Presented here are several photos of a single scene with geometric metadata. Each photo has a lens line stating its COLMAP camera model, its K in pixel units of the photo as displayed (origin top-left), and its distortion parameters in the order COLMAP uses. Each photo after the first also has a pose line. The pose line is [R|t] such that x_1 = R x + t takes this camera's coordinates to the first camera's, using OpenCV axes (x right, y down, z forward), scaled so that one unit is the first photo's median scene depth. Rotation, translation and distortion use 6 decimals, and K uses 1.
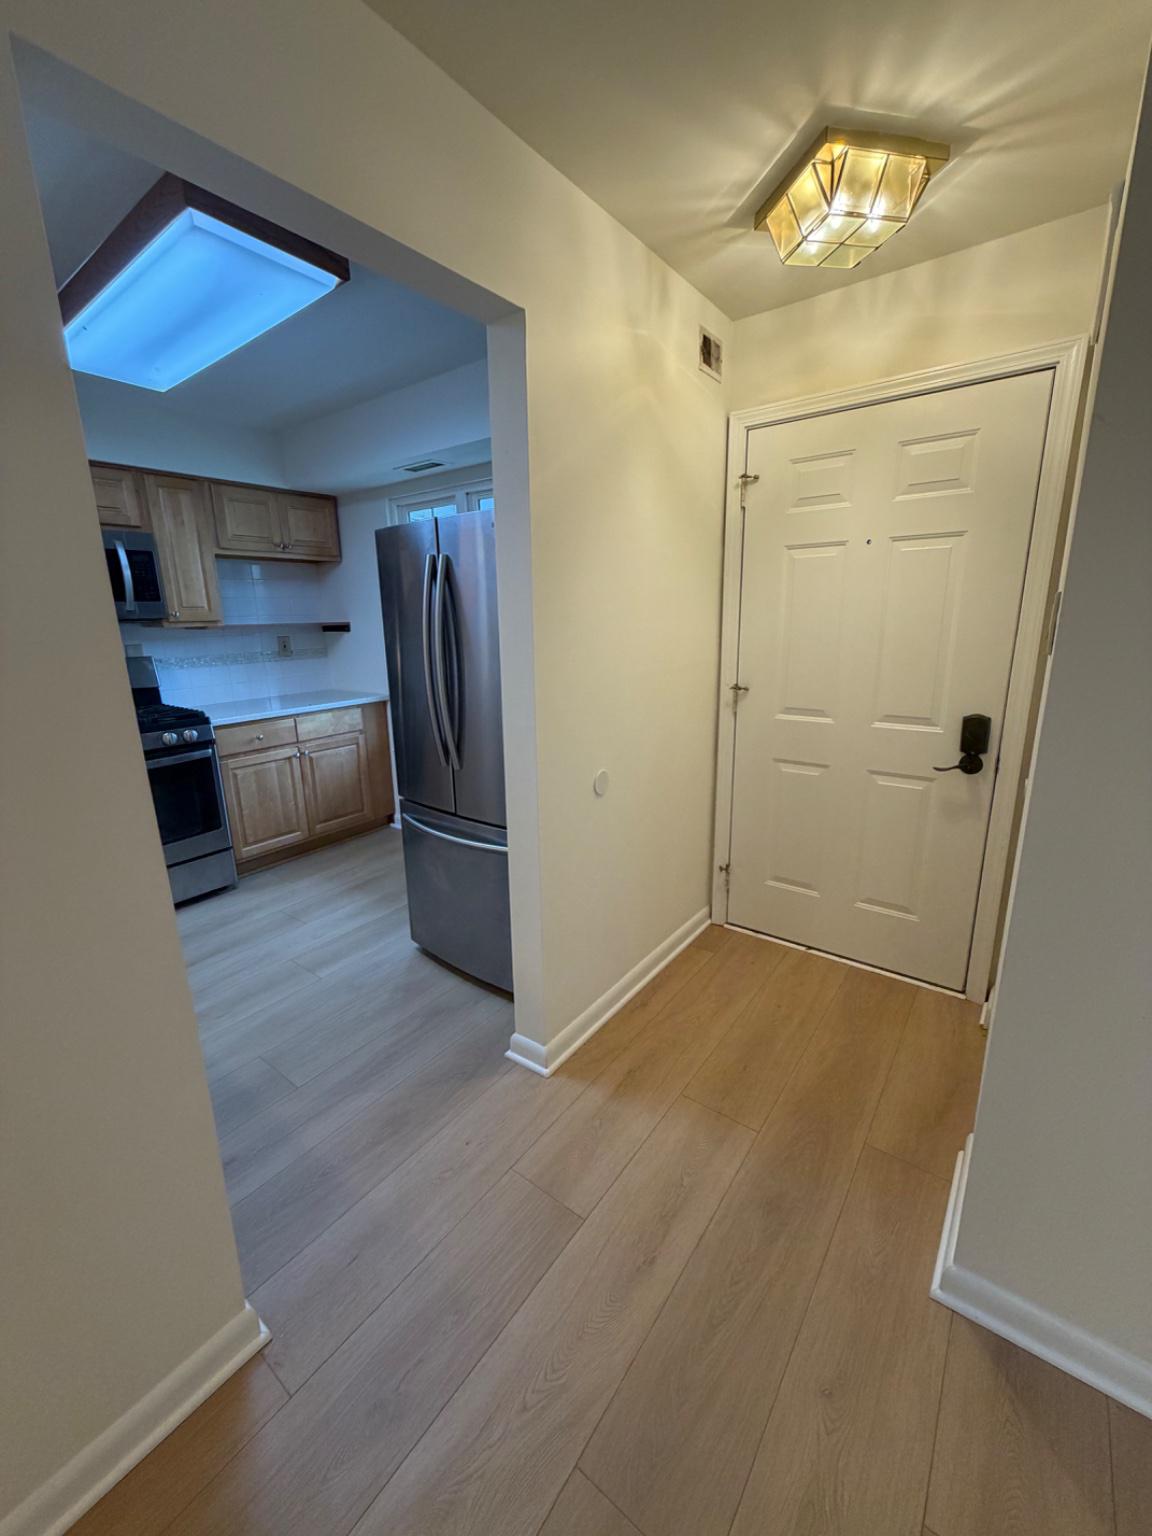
lens RADIAL K [[612.7, 0, 575.3], [0, 612.7, 760.1], [0, 0, 1]] dist [0.000194, 0.000101]
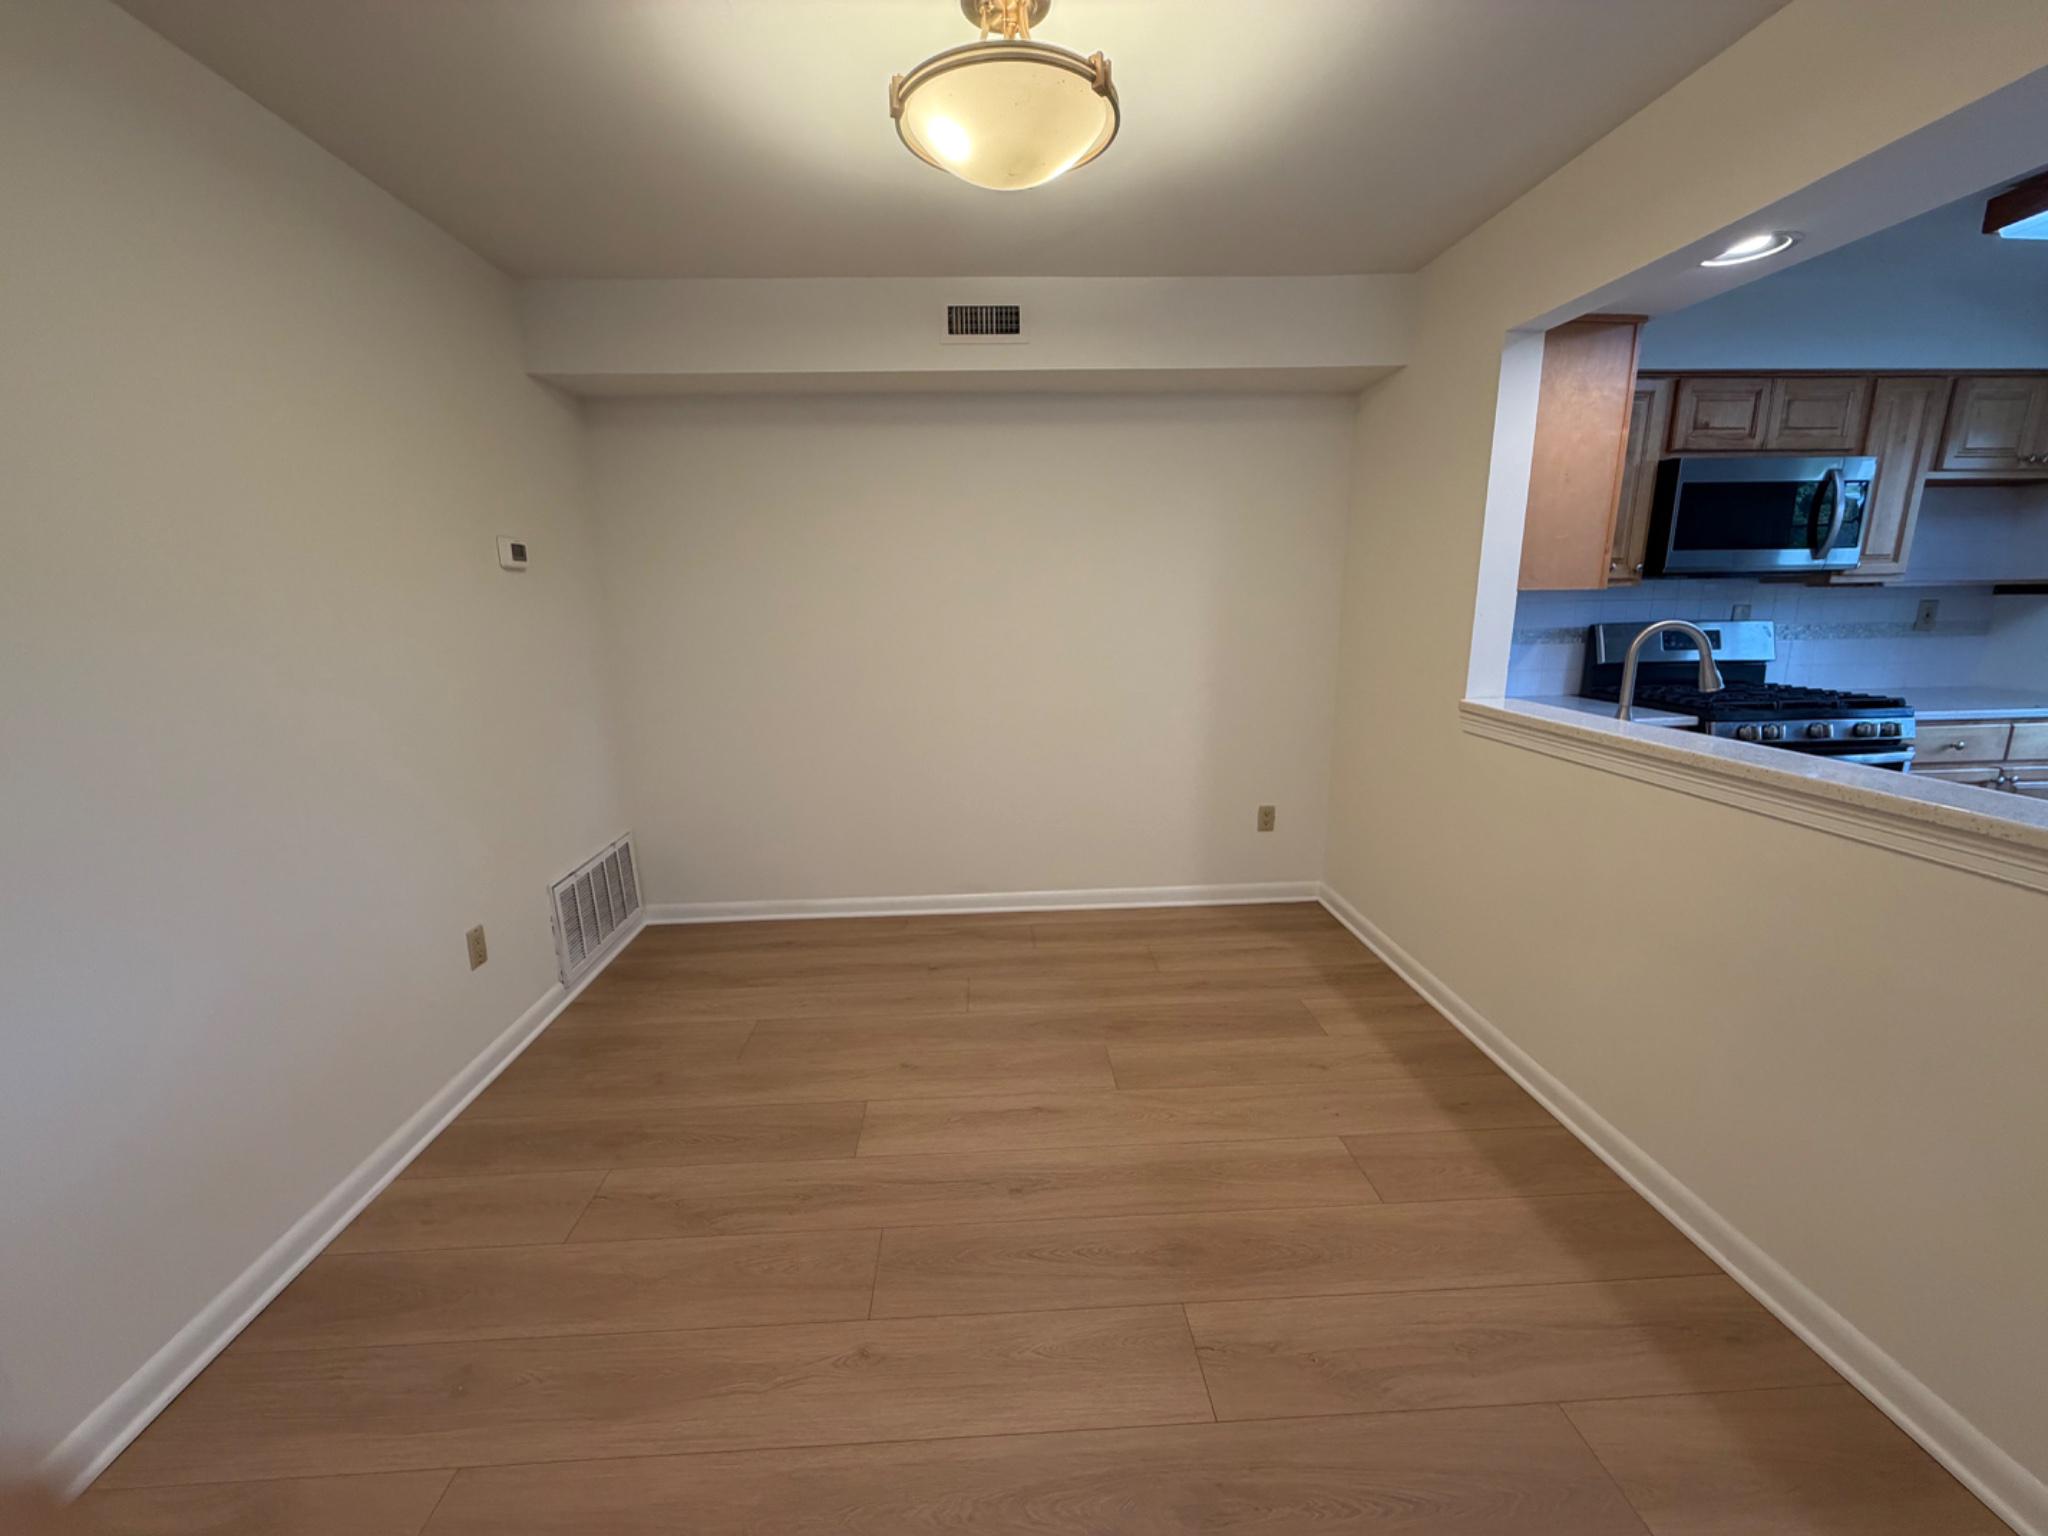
lens RADIAL K [[816.9, 0, 1016.5], [0, 816.9, 769.4], [0, 0, 1]] dist [0.000194, 0.000101]
pose [[0.639292, 0.170836, -0.749747, -0.472519], [-0.178425, 0.981354, 0.071471, 0.104820], [0.747978, 0.088083, 0.657853, -0.353592]]
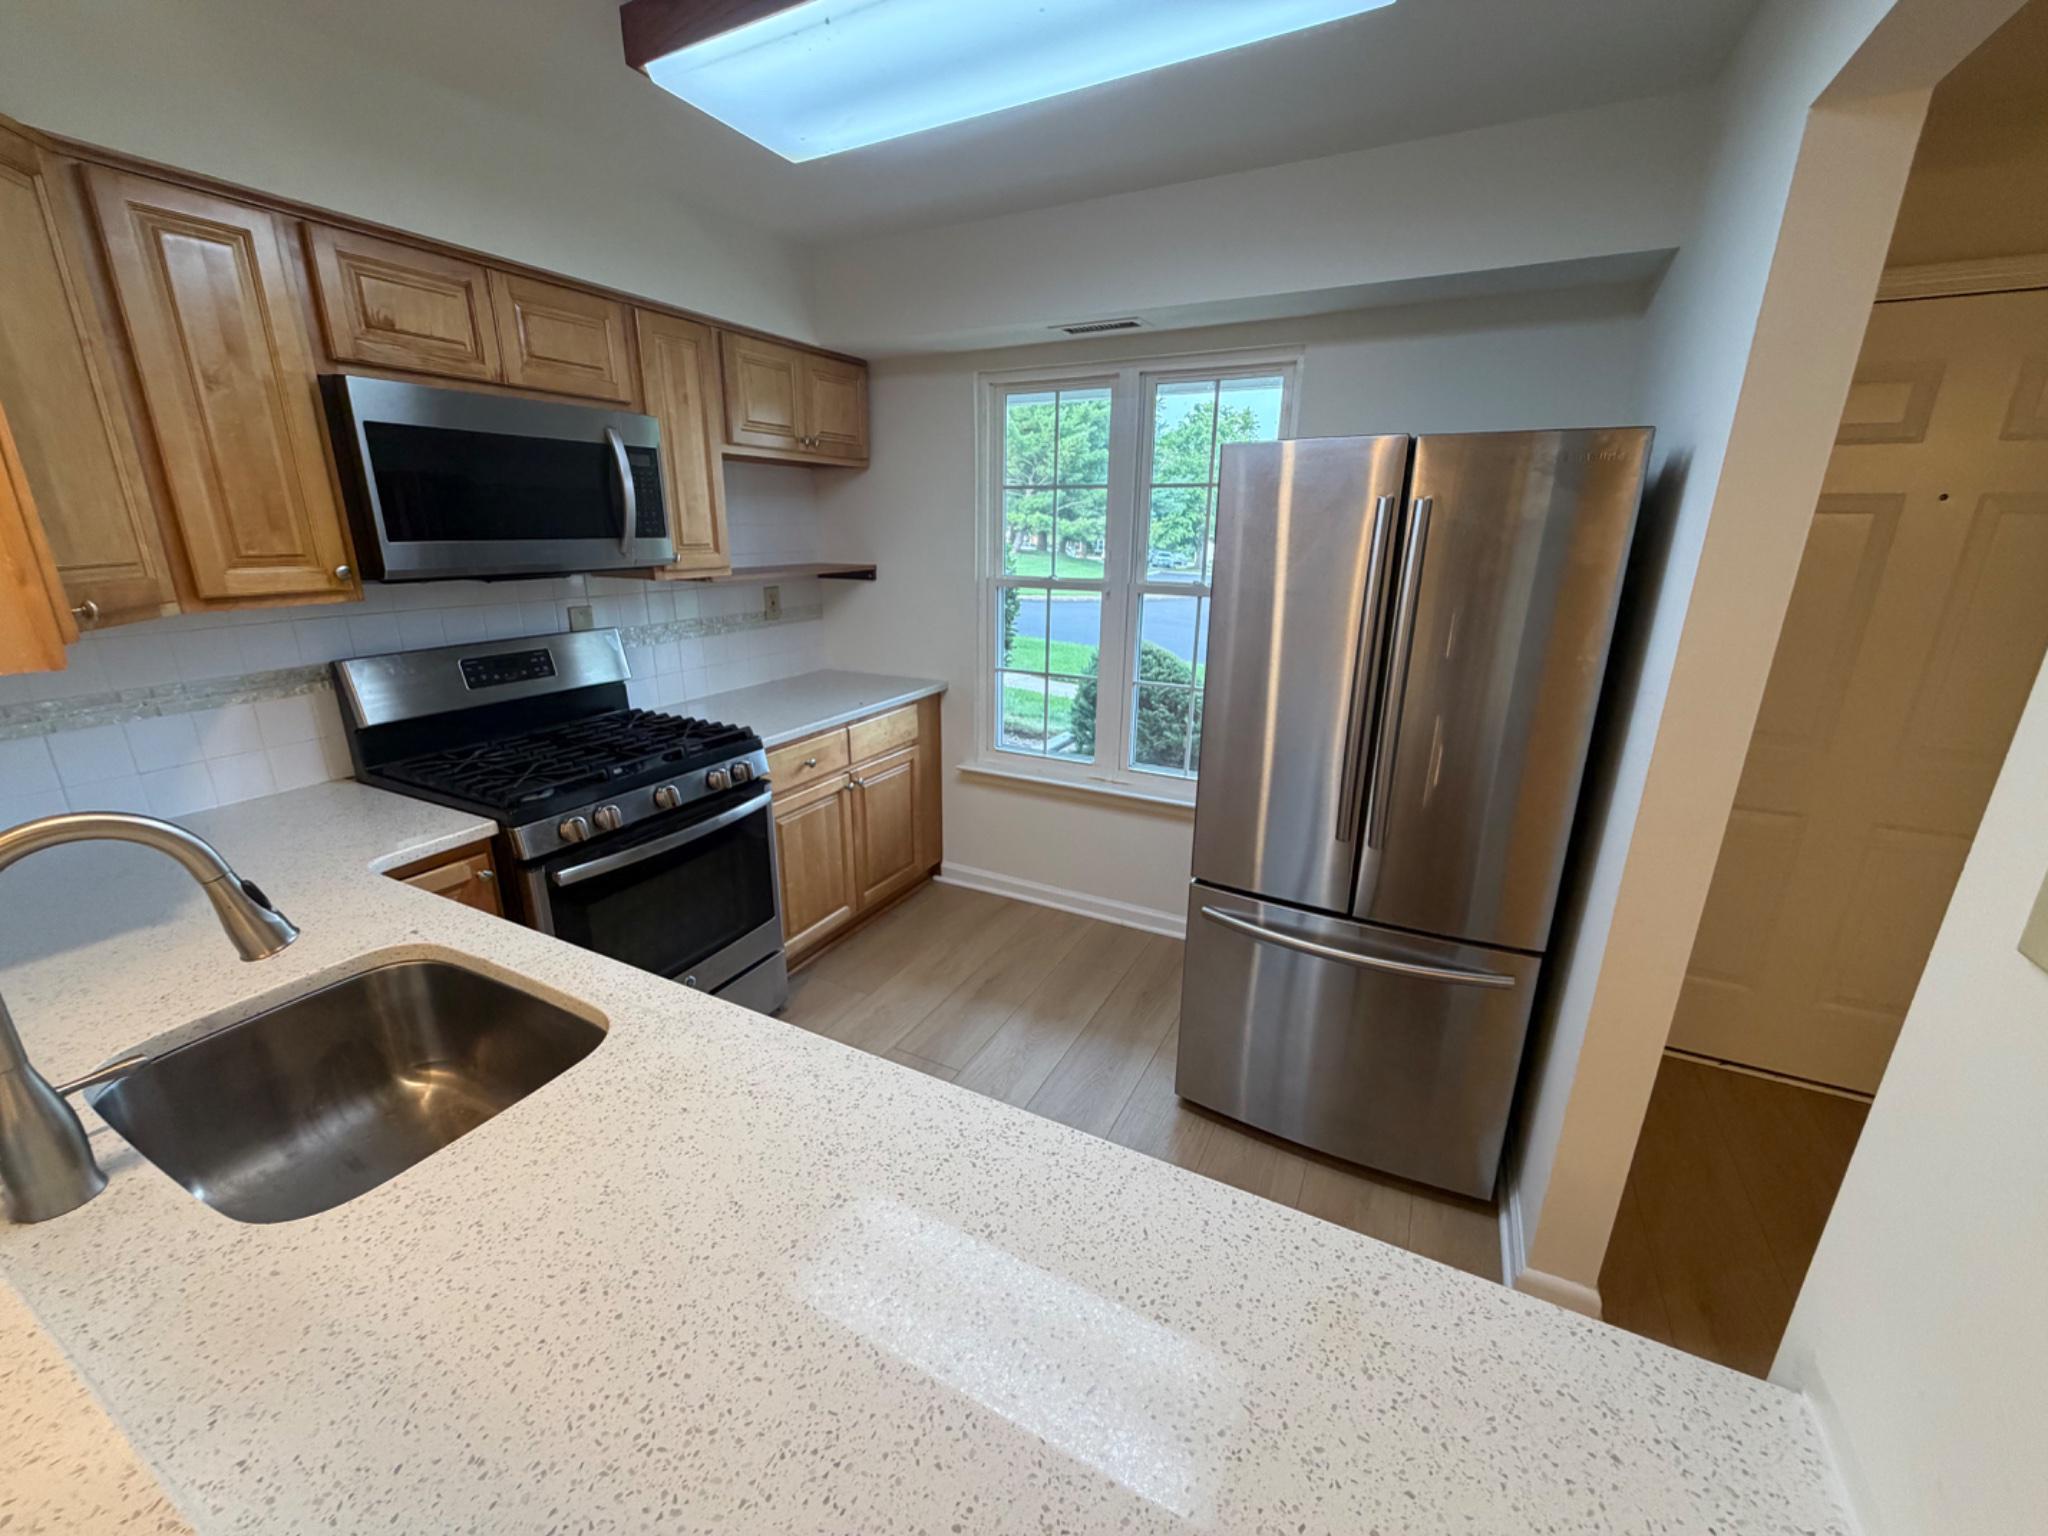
lens RADIAL K [[816.9, 0, 1016.5], [0, 816.9, 769.4], [0, 0, 1]] dist [0.000194, 0.000101]
pose [[0.986786, -0.020074, 0.160783, -0.420490], [0.011043, 0.998321, 0.056868, -0.070647], [-0.161654, -0.054341, 0.985350, 0.154035]]
